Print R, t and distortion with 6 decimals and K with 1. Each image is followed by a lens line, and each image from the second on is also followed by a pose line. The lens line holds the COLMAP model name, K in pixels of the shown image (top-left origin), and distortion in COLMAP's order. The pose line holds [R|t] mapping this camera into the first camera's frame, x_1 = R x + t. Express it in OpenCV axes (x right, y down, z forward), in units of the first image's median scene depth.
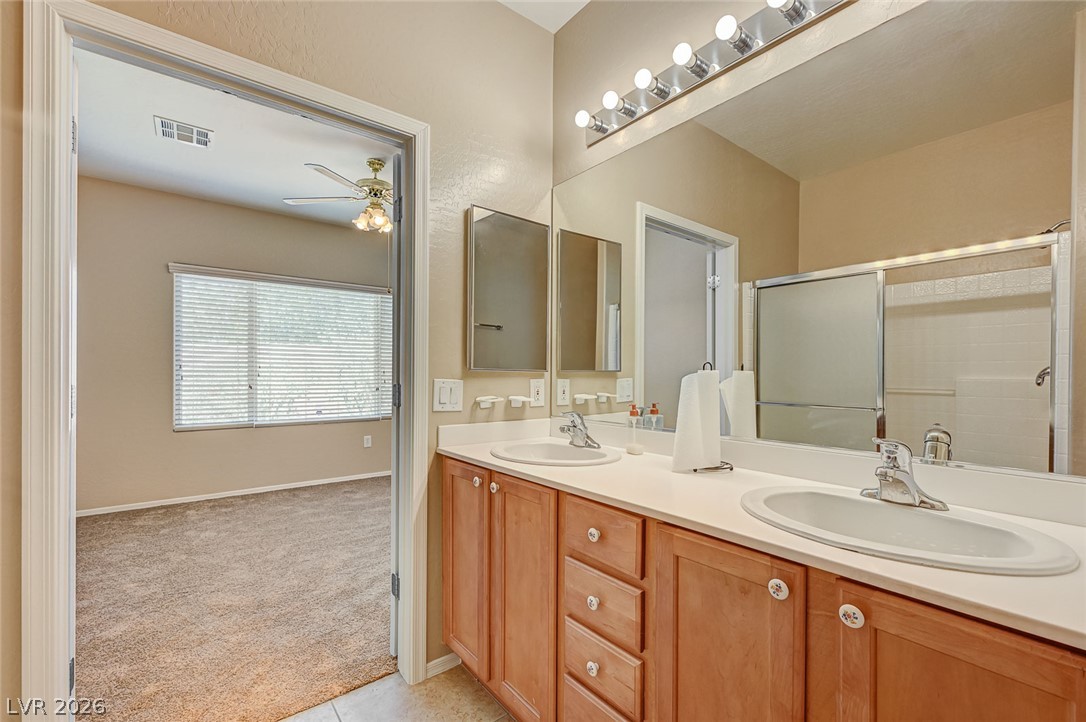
lens RADIAL K [[458.0, 0, 536.7], [0, 458.0, 376.4], [0, 0, 1]] dist [0.003036, 0.000241]
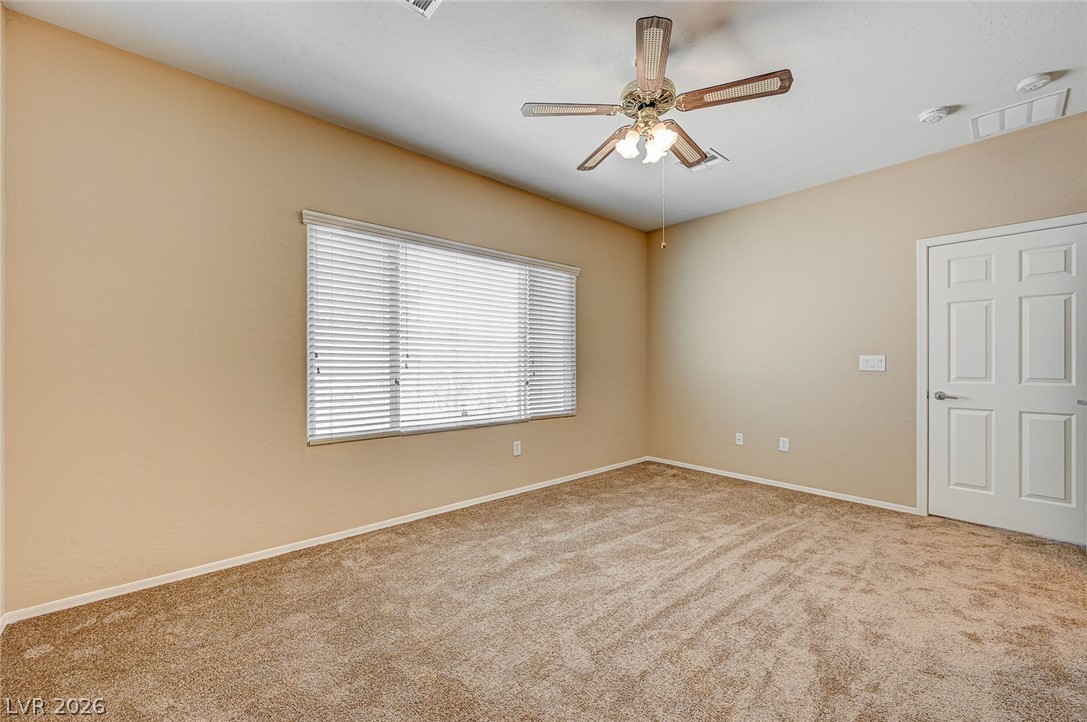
lens RADIAL K [[426.4, 0, 533.9], [0, 426.4, 366.6], [0, 0, 1]] dist [0.003001, 0.000791]
pose [[0.998943, -0.013529, 0.043927, -1.018323], [0.013992, 0.999850, -0.010240, 0.018435], [-0.043782, 0.010844, 0.998982, 0.695123]]
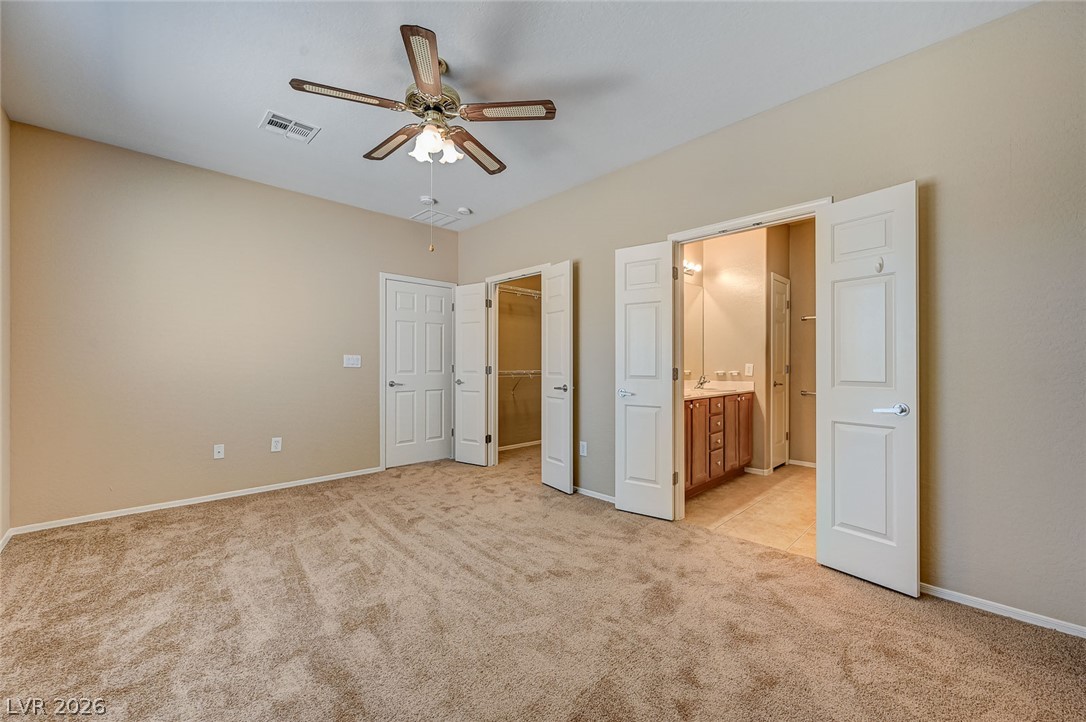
lens RADIAL K [[426.0, 0, 561.8], [0, 426.0, 364.8], [0, 0, 1]] dist [0.003001, 0.000791]
pose [[-0.106161, -0.019526, 0.994157, -1.887110], [0.013783, 0.999682, 0.021106, -0.009457], [-0.994253, 0.015943, -0.105858, 1.624167]]
